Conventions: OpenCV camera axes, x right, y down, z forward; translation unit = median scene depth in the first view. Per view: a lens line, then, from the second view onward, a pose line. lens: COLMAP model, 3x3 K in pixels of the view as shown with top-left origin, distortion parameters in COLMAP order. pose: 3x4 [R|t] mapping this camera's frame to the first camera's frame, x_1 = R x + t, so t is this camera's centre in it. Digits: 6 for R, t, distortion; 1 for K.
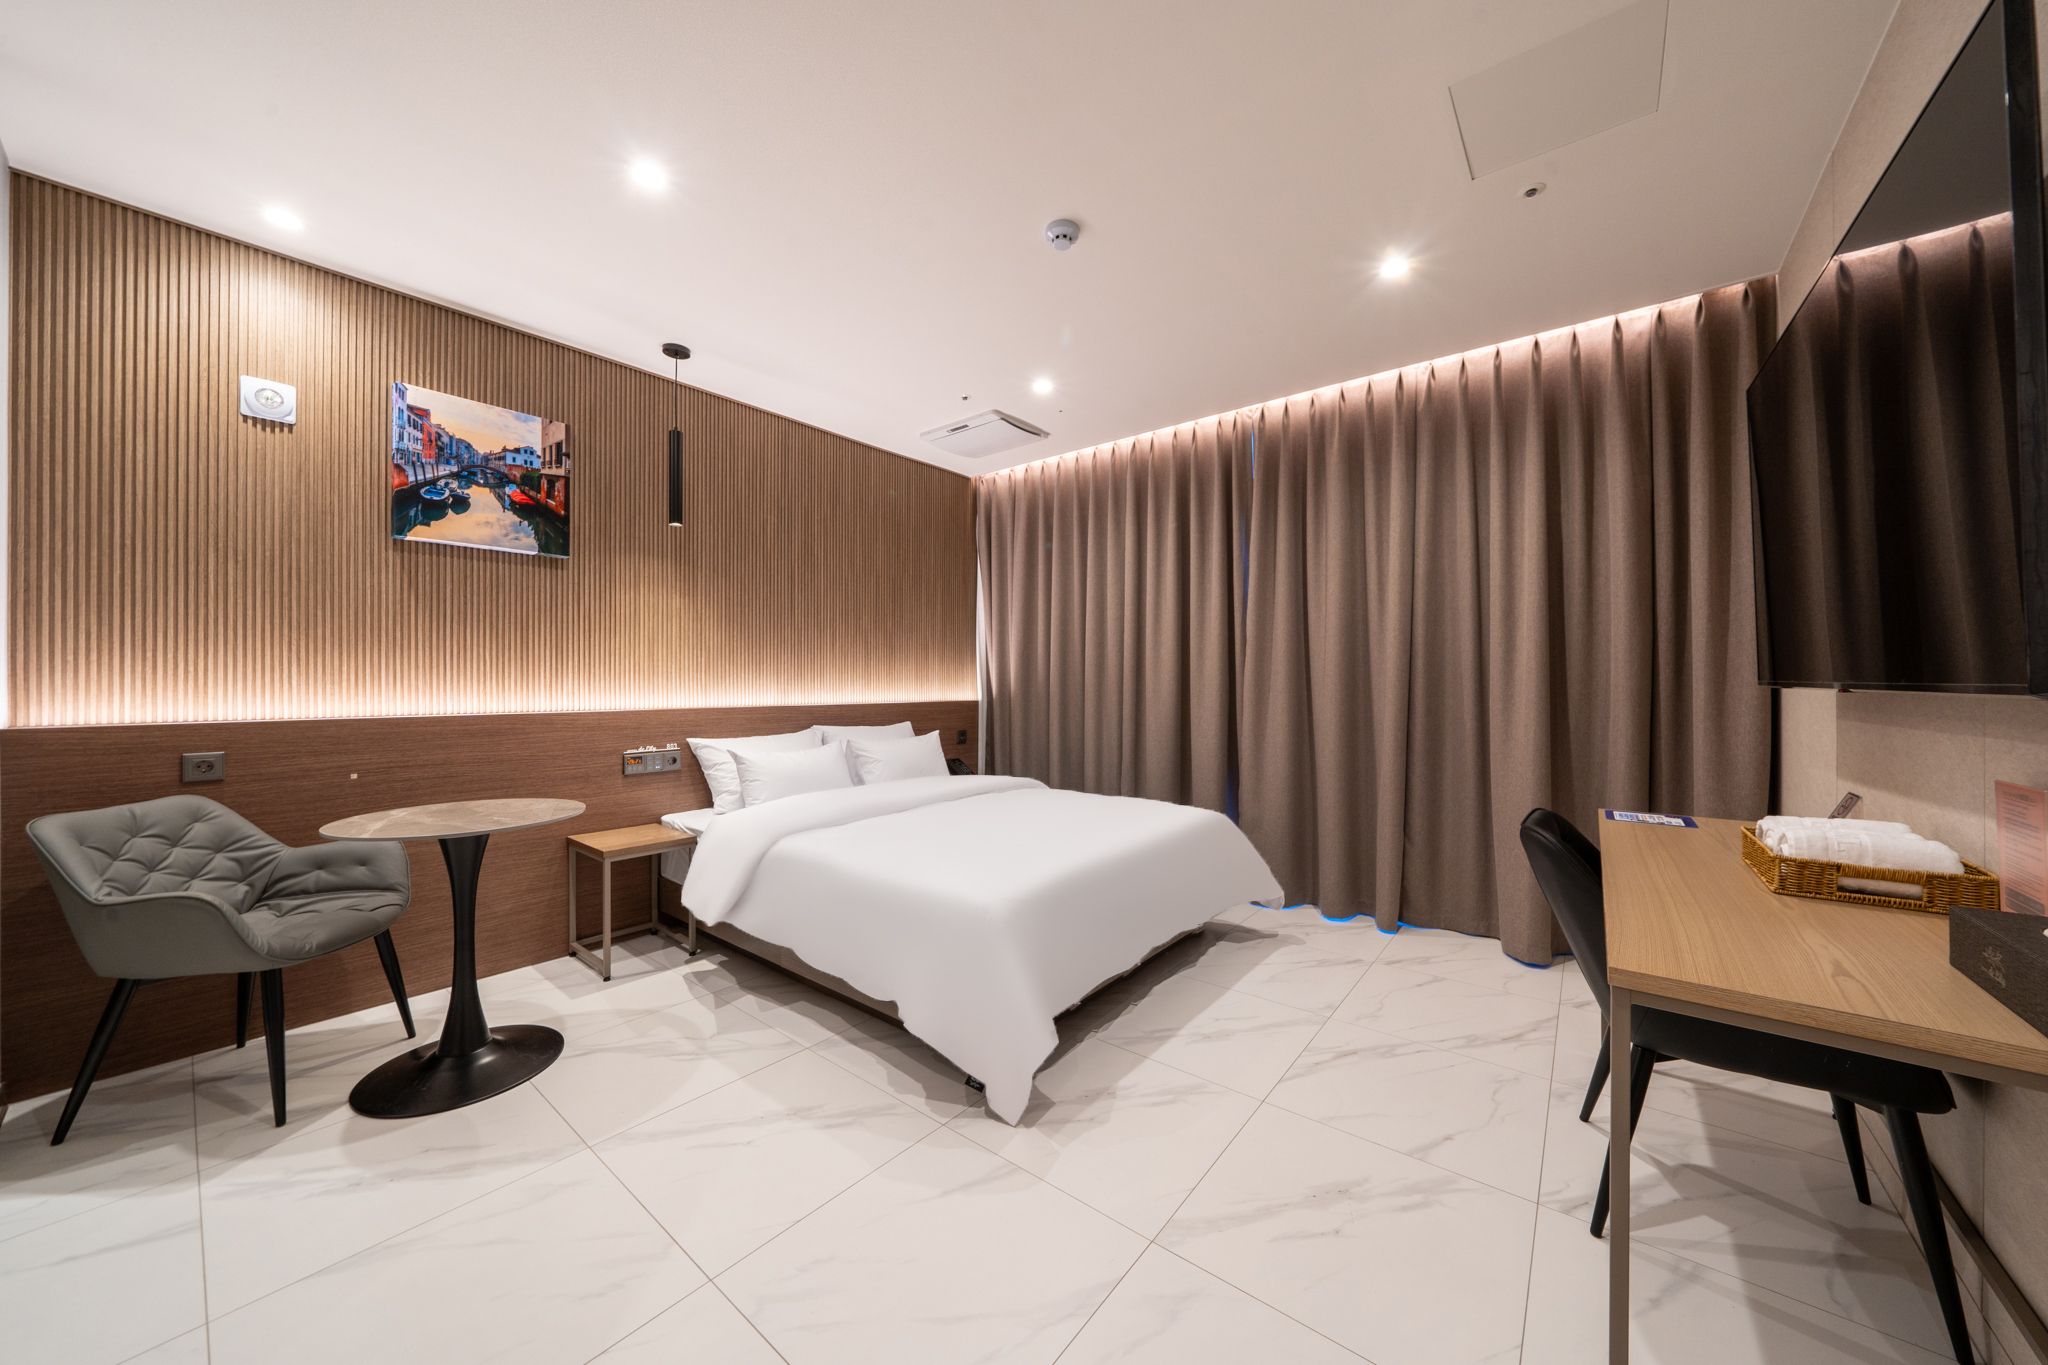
lens RADIAL K [[708.4, 0, 1033.9], [0, 708.4, 698.0], [0, 0, 1]] dist [-0.002431, -0.000030]
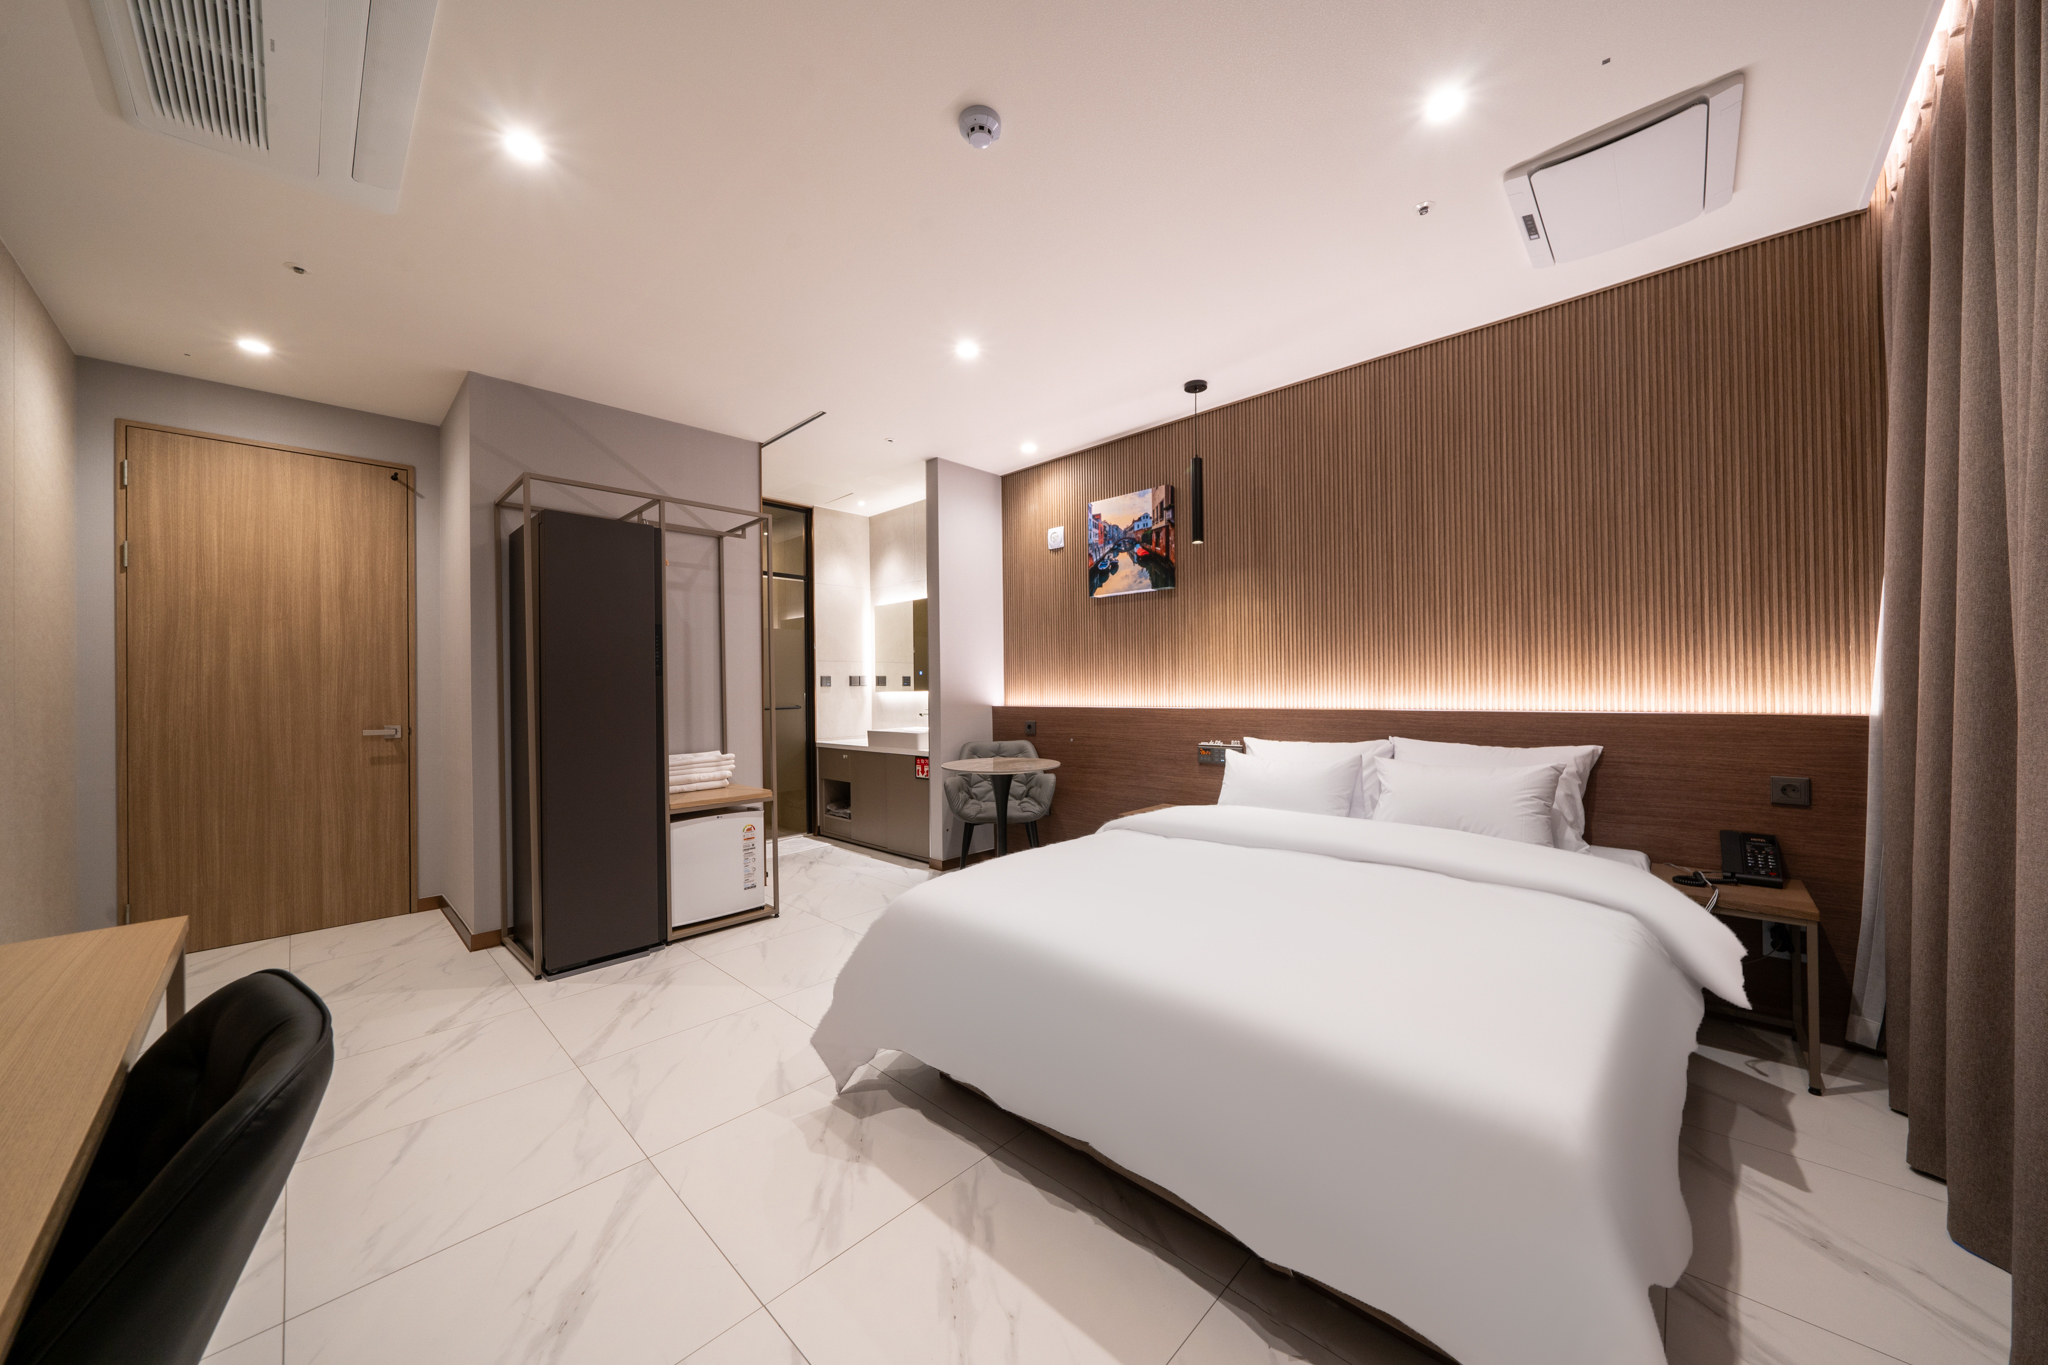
lens RADIAL K [[696.8, 0, 1028.5], [0, 696.8, 696.6], [0, 0, 1]] dist [-0.002123, -0.000130]
pose [[-0.083580, 0.014125, -0.996401, 0.652471], [-0.008387, 0.999854, 0.014877, -0.017965], [0.996466, 0.009601, -0.083449, 0.886447]]
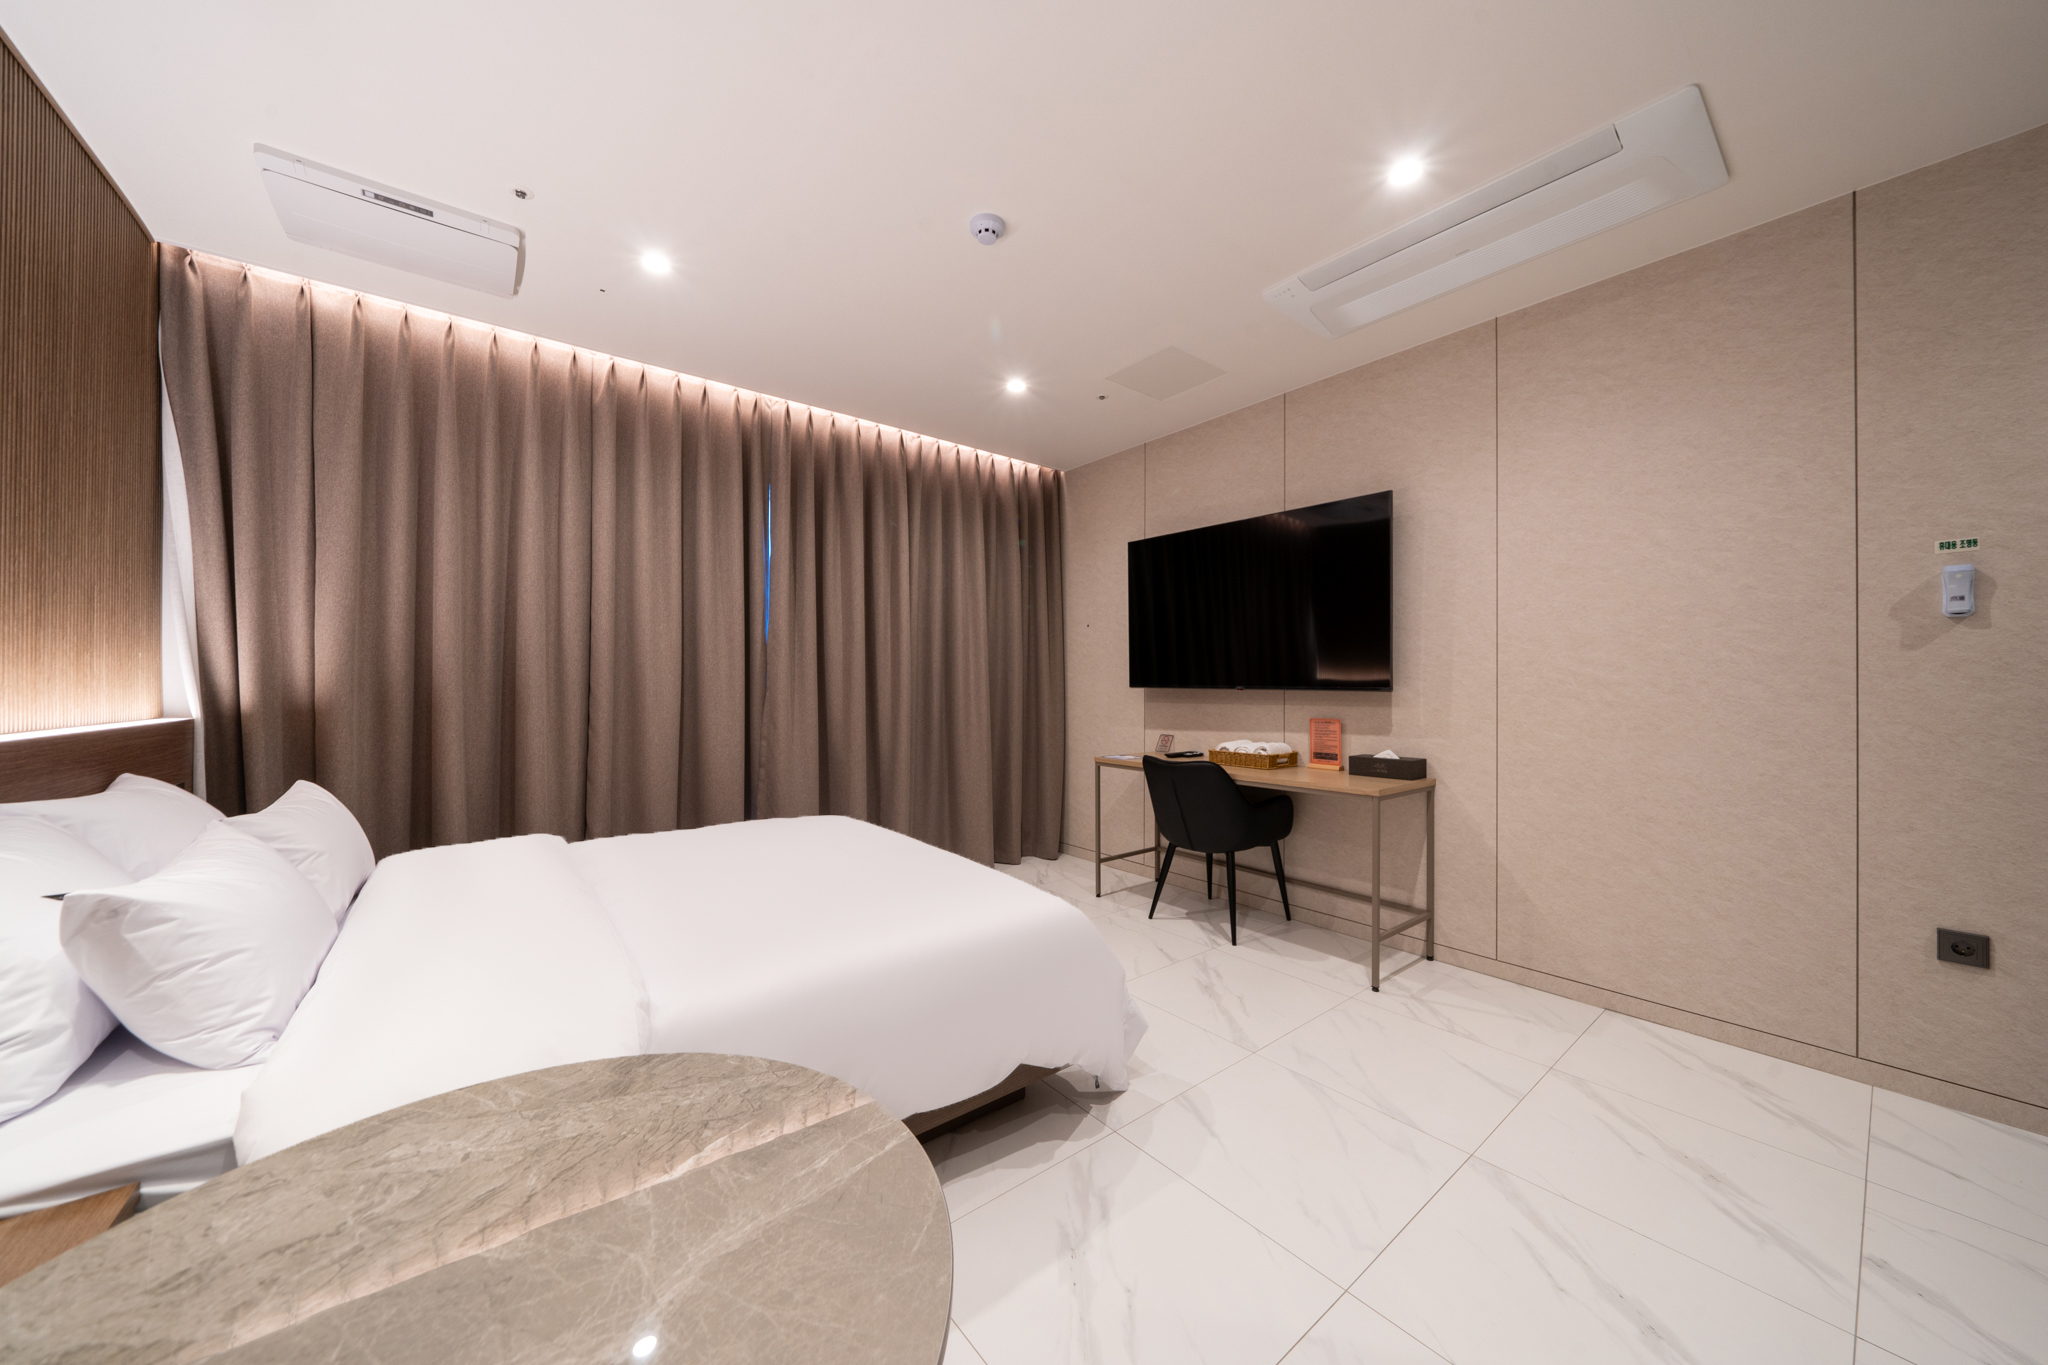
lens RADIAL K [[708.4, 0, 1033.9], [0, 708.4, 698.0], [0, 0, 1]] dist [-0.002431, -0.000030]
pose [[0.208052, -0.018455, 0.977944, -0.724287], [0.015195, 0.999762, 0.015634, -0.015694], [-0.978000, 0.011607, 0.208283, 0.582687]]
